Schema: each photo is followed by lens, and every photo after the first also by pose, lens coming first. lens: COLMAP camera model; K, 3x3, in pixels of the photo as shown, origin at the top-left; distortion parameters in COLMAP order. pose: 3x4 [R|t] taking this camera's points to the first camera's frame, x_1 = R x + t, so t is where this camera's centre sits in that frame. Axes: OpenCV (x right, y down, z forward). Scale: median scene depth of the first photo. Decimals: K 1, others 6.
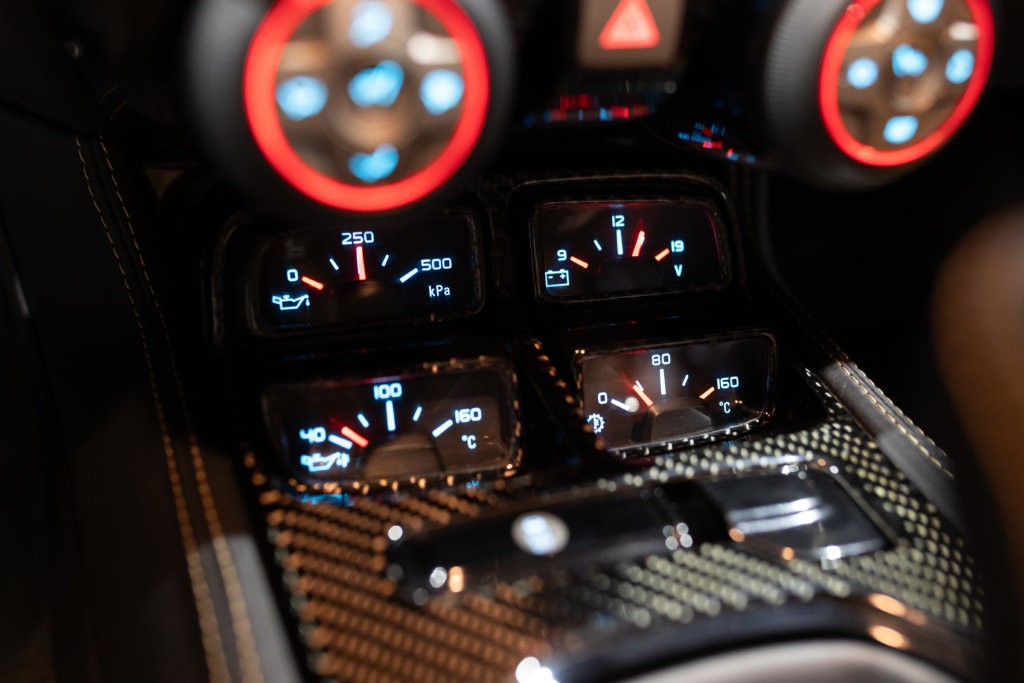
lens RADIAL K [[1033.7, 0, 517.8], [0, 1033.7, 363.4], [0, 0, 1]] dist [0.003497, 0.000000]
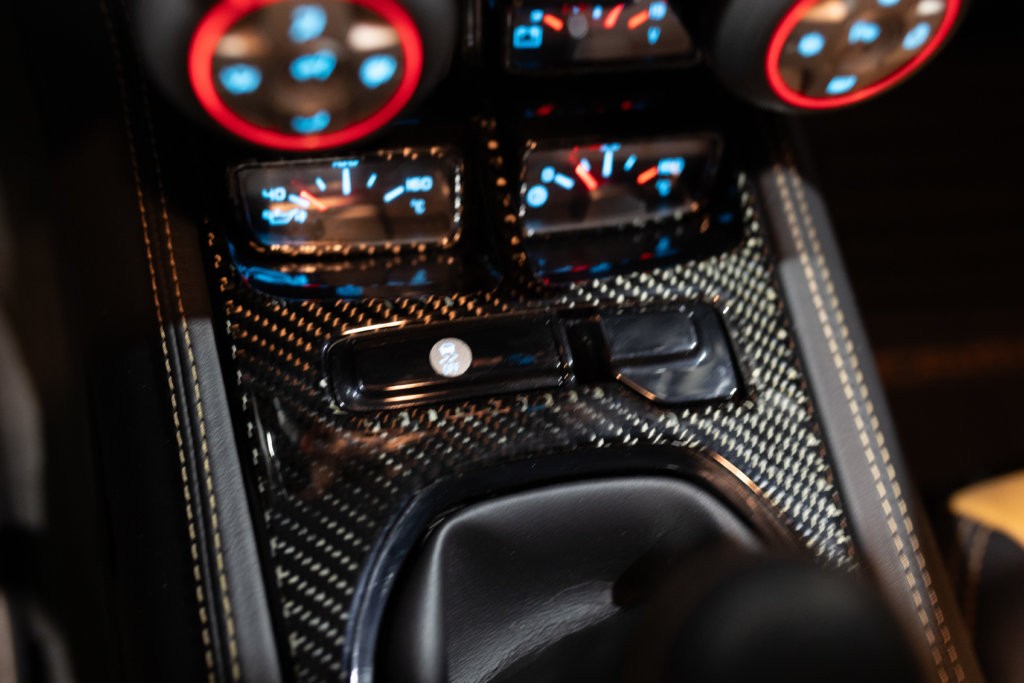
lens RADIAL K [[1033.7, 0, 514.4], [0, 1033.7, 337.1], [0, 0, 1]] dist [0.003497, 0.000000]
pose [[0.989023, 0.145806, 0.023952, 0.050750], [-0.138825, 0.861407, 0.488575, -0.373829], [0.050605, -0.486537, 0.872193, -0.020243]]
